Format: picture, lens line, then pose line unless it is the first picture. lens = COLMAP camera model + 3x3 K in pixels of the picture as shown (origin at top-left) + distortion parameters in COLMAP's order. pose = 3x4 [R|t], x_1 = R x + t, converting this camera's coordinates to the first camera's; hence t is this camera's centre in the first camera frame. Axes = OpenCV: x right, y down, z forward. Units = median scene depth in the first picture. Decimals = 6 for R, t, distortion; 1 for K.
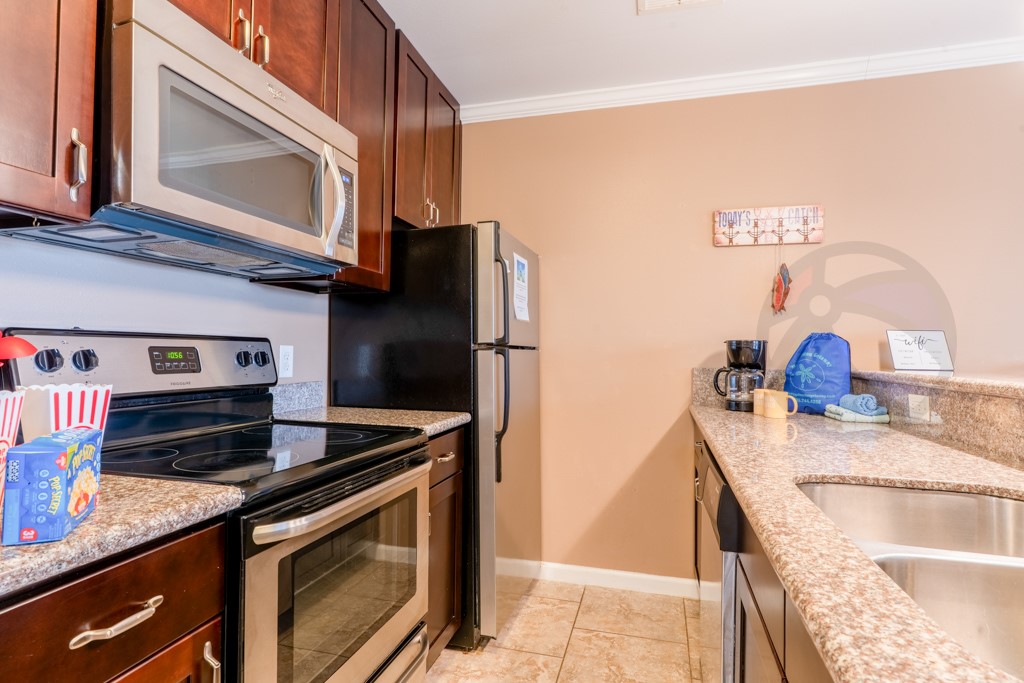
lens RADIAL K [[530.6, 0, 509.1], [0, 530.6, 341.6], [0, 0, 1]] dist [-0.005118, -0.000299]
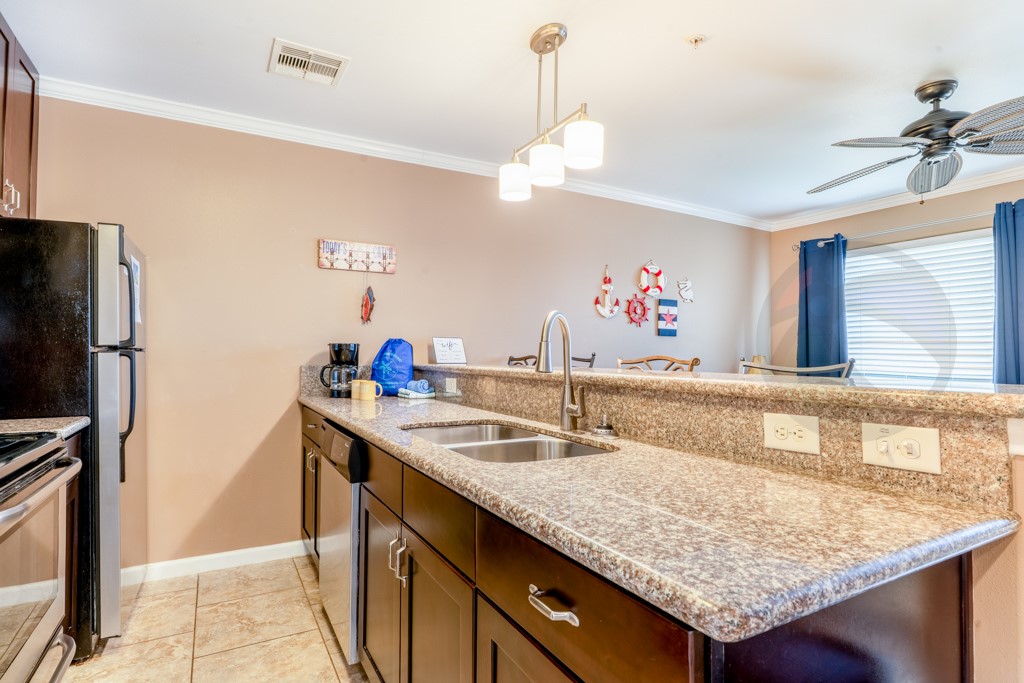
lens RADIAL K [[530.6, 0, 511.9], [0, 530.6, 343.2], [0, 0, 1]] dist [-0.005118, -0.000299]
pose [[0.703729, 0.005491, 0.710447, -0.208399], [-0.008064, 0.999967, 0.000259, -0.007395], [-0.710423, -0.005911, 0.703751, -0.231529]]
